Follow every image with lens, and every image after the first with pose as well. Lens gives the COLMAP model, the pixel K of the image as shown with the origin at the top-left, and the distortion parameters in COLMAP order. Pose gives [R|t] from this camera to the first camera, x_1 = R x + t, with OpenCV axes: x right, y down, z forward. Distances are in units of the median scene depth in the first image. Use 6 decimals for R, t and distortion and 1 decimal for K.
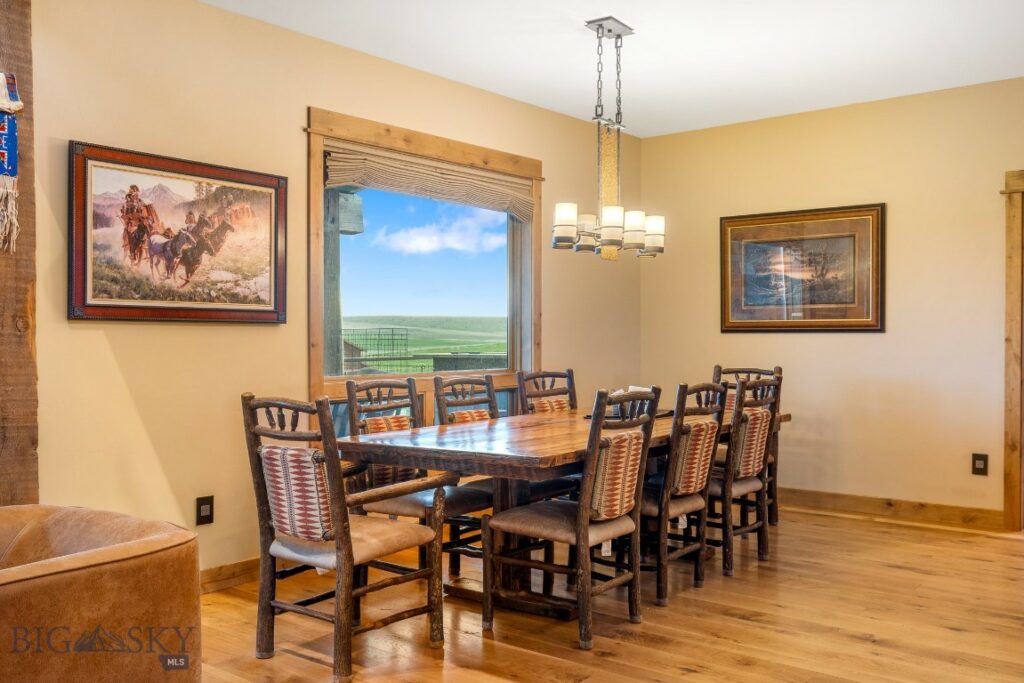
lens RADIAL K [[928.0, 0, 512.6], [0, 928.0, 348.2], [0, 0, 1]] dist [0.015234, 0.000000]
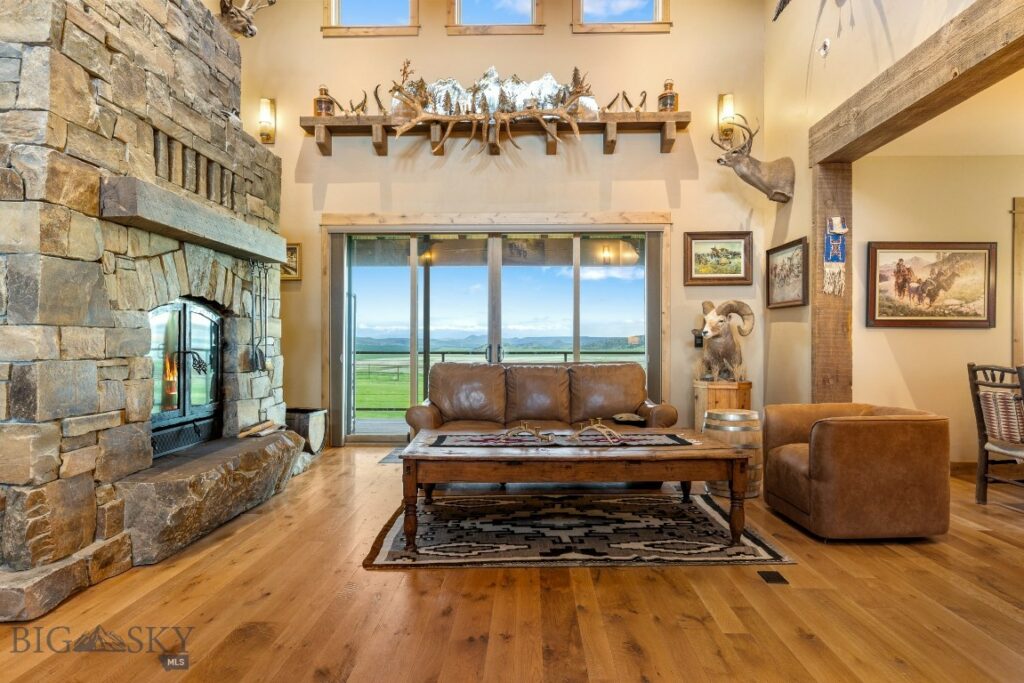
lens RADIAL K [[598.0, 0, 509.0], [0, 598.0, 342.2], [0, 0, 1]] dist [-0.000534, 0.000679]
pose [[0.607672, 0.003992, -0.794178, 0.097684], [-0.013959, 0.999887, -0.005655, 0.021332], [0.794066, 0.014522, 0.607659, -0.430387]]
